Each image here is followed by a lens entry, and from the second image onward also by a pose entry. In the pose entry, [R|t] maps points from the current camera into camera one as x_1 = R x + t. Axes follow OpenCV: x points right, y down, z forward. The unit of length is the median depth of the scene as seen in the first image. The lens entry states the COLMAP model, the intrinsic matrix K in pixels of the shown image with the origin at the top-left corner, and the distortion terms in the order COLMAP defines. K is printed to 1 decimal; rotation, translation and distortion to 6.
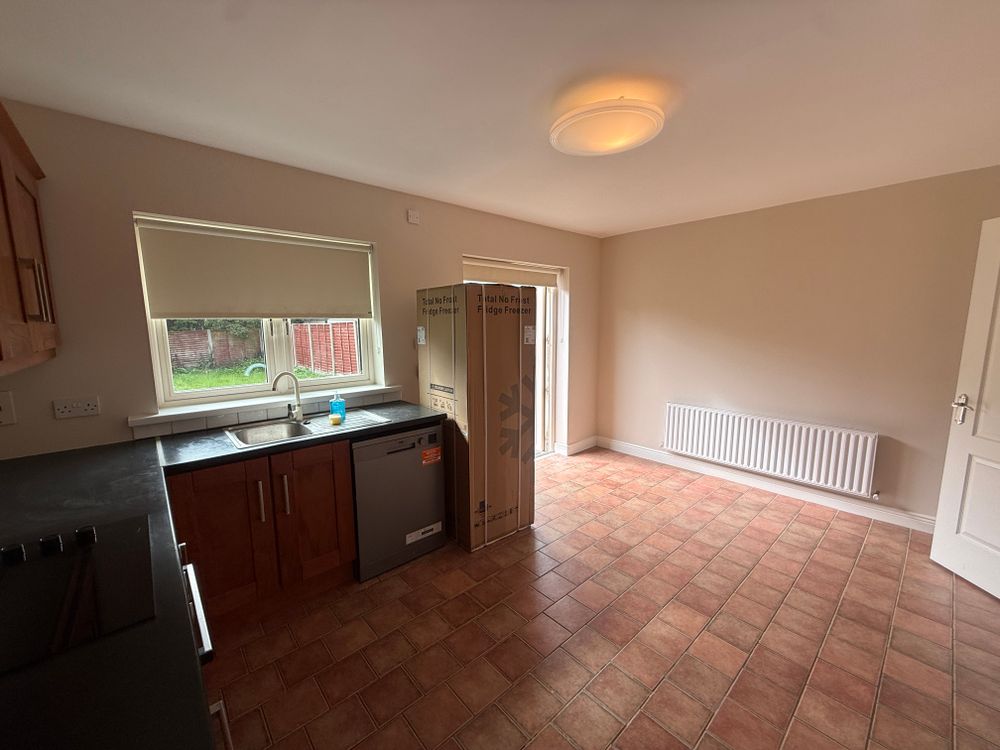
lens RADIAL K [[399.2, 0, 497.0], [0, 399.2, 377.1], [0, 0, 1]] dist [-0.000728, -0.000031]
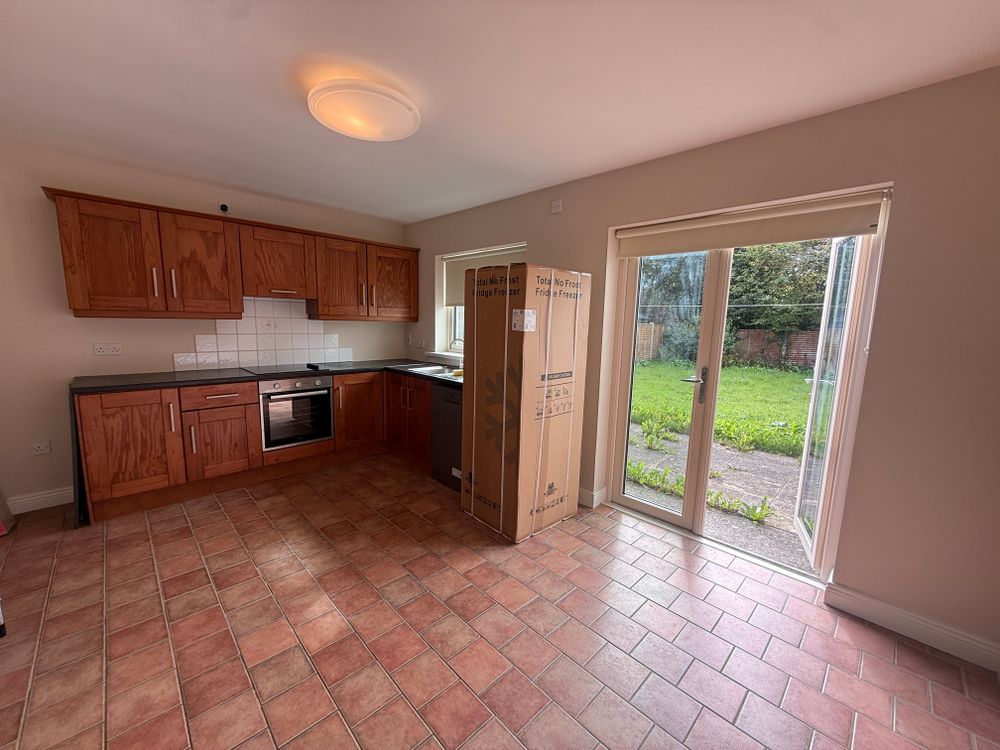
lens RADIAL K [[399.2, 0, 497.0], [0, 399.2, 377.1], [0, 0, 1]] dist [-0.000728, -0.000031]
pose [[0.040830, 0.149192, -0.987965, 1.028732], [-0.161803, 0.976726, 0.140808, -0.107163], [0.985978, 0.154107, 0.064019, 0.997983]]
